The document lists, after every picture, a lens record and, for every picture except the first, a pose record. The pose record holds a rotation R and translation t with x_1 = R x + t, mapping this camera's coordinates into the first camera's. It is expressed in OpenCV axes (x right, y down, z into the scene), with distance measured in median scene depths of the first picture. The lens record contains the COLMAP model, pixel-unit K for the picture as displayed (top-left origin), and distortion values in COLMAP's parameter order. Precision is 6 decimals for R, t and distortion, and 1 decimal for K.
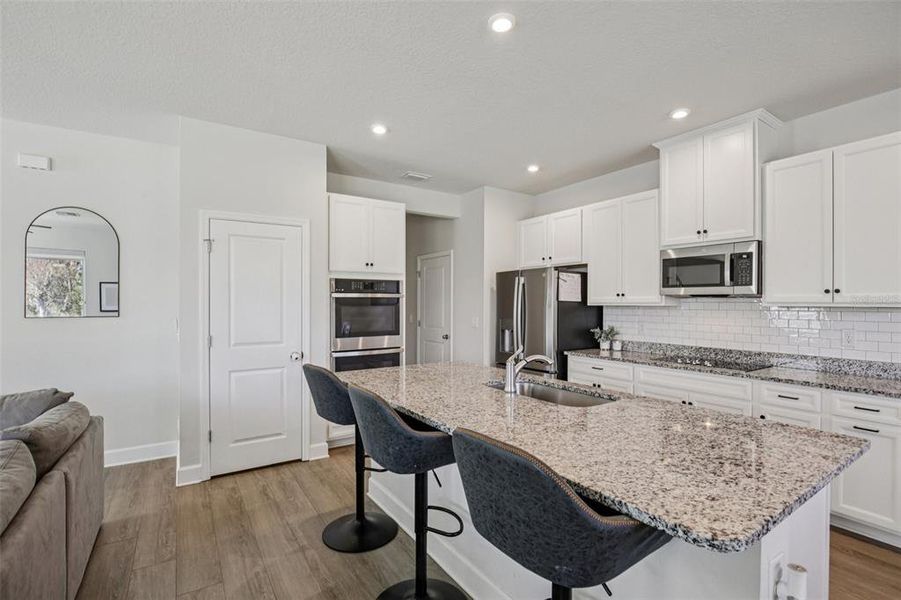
lens RADIAL K [[415.0, 0, 446.6], [0, 415.0, 302.3], [0, 0, 1]] dist [-0.028996, 0.005608]
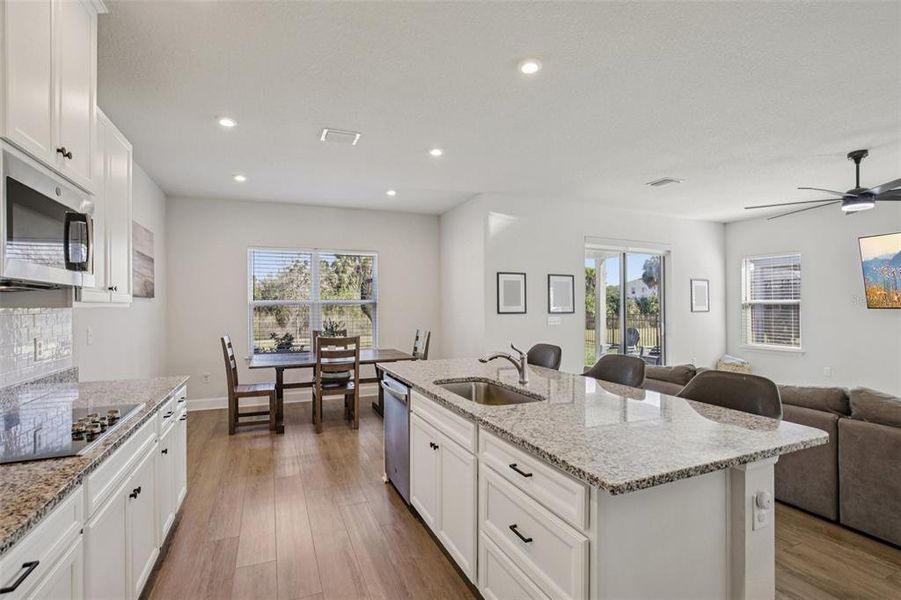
lens RADIAL K [[415.0, 0, 445.3], [0, 415.0, 313.7], [0, 0, 1]] dist [-0.028996, 0.005608]
pose [[-0.983929, -0.004130, 0.178515, 0.085655], [-0.001464, 0.999885, 0.015064, 0.011345], [-0.178557, 0.014560, -0.983822, 1.180222]]
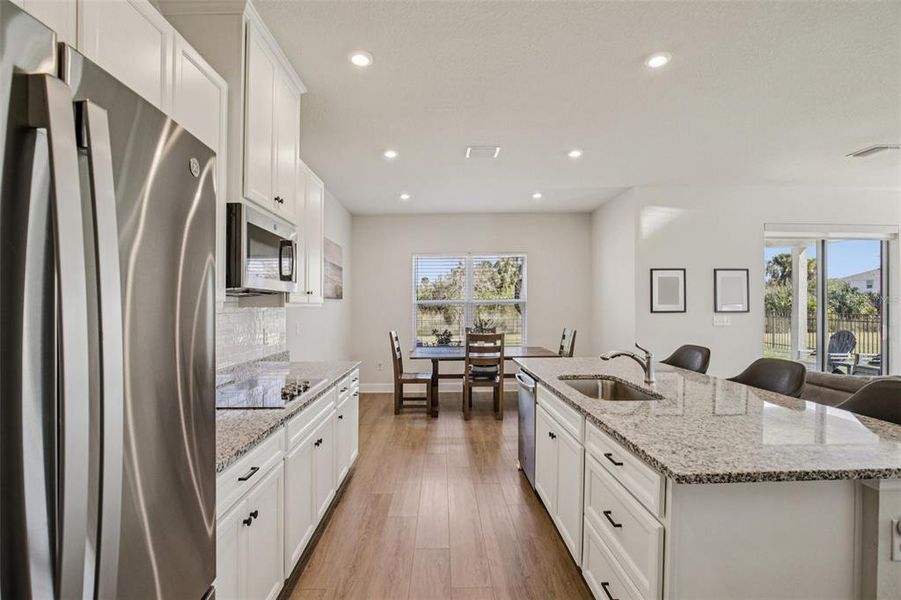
lens RADIAL K [[415.0, 0, 448.3], [0, 415.0, 306.4], [0, 0, 1]] dist [-0.028996, 0.005608]
pose [[-0.846100, 0.001281, 0.533022, 0.011822], [0.001352, 0.999999, -0.000257, 0.011705], [-0.533022, 0.000503, -0.846101, 1.219854]]
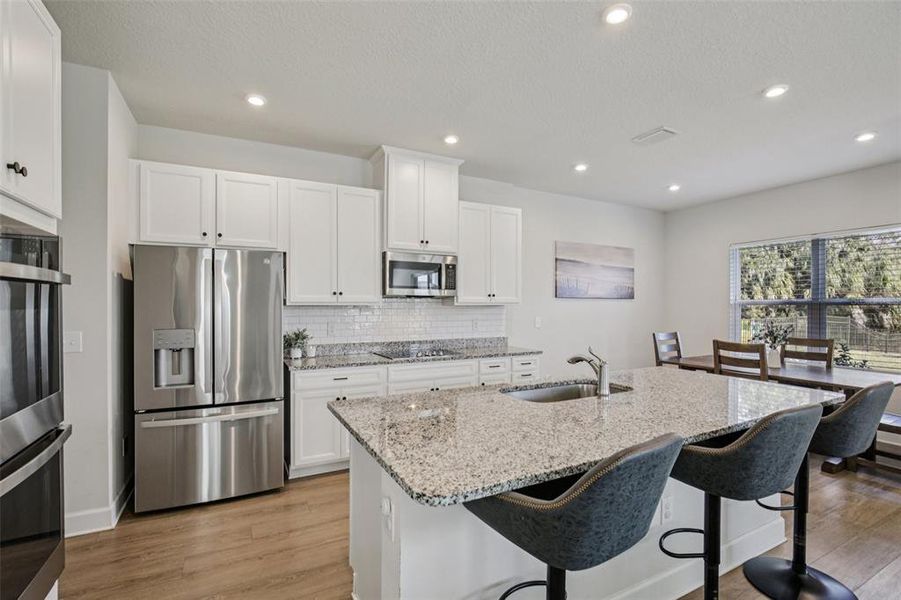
lens RADIAL K [[415.0, 0, 447.1], [0, 415.0, 305.3], [0, 0, 1]] dist [-0.028996, 0.005608]
pose [[0.106327, -0.006301, 0.994311, -0.462273], [-0.004160, 0.999968, 0.006782, 0.000754], [-0.994323, -0.004857, 0.106297, 0.688089]]
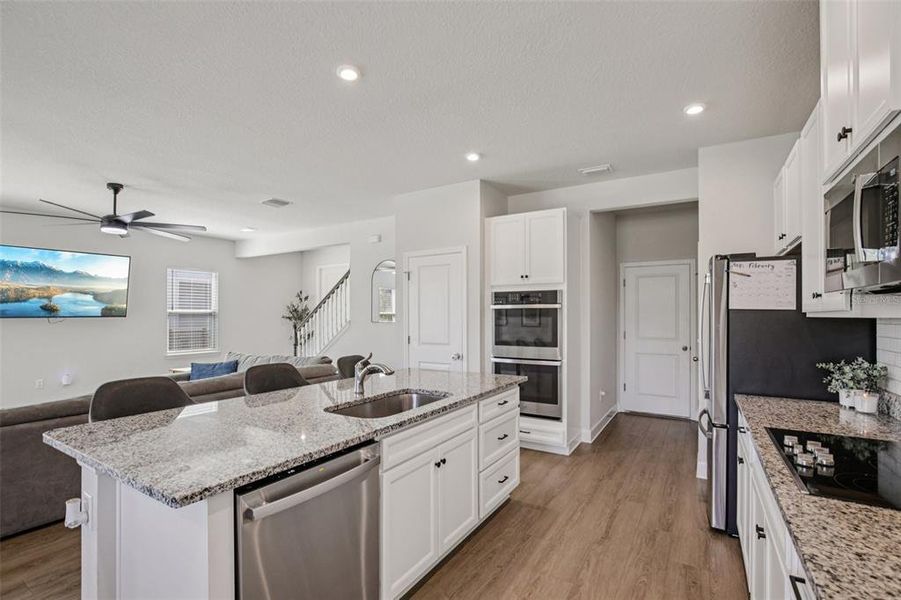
lens RADIAL K [[415.0, 0, 448.9], [0, 415.0, 307.9], [0, 0, 1]] dist [-0.028996, 0.005608]
pose [[0.420564, -0.016970, -0.907104, 0.700862], [0.001552, 0.999837, -0.017985, 0.005106], [0.907262, 0.006156, 0.420522, 0.413010]]
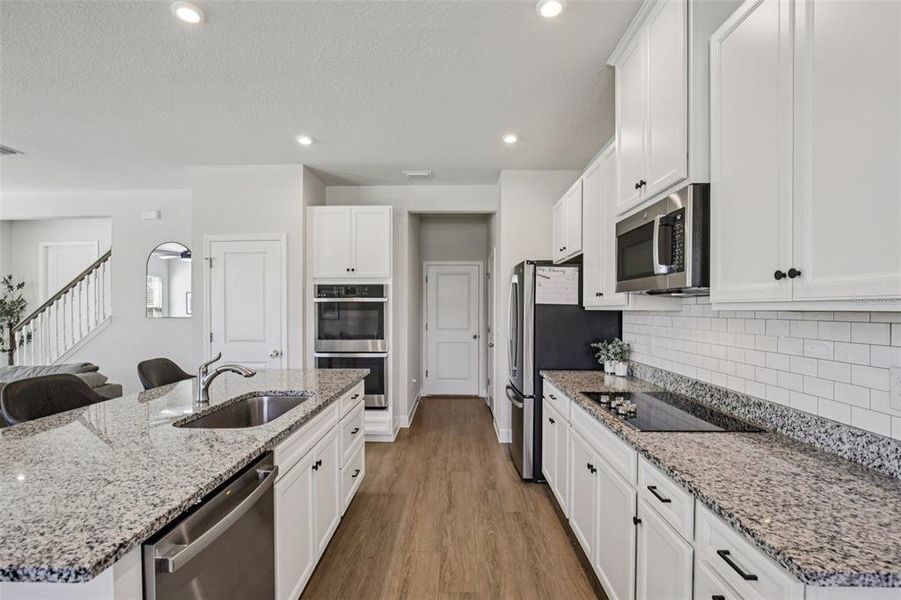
lens RADIAL K [[415.0, 0, 449.0], [0, 415.0, 304.7], [0, 0, 1]] dist [-0.028996, 0.005608]
pose [[0.821245, -0.006924, -0.570534, 0.628871], [0.002590, 0.999961, -0.008408, 0.004805], [0.570570, 0.005427, 0.821231, 0.307829]]
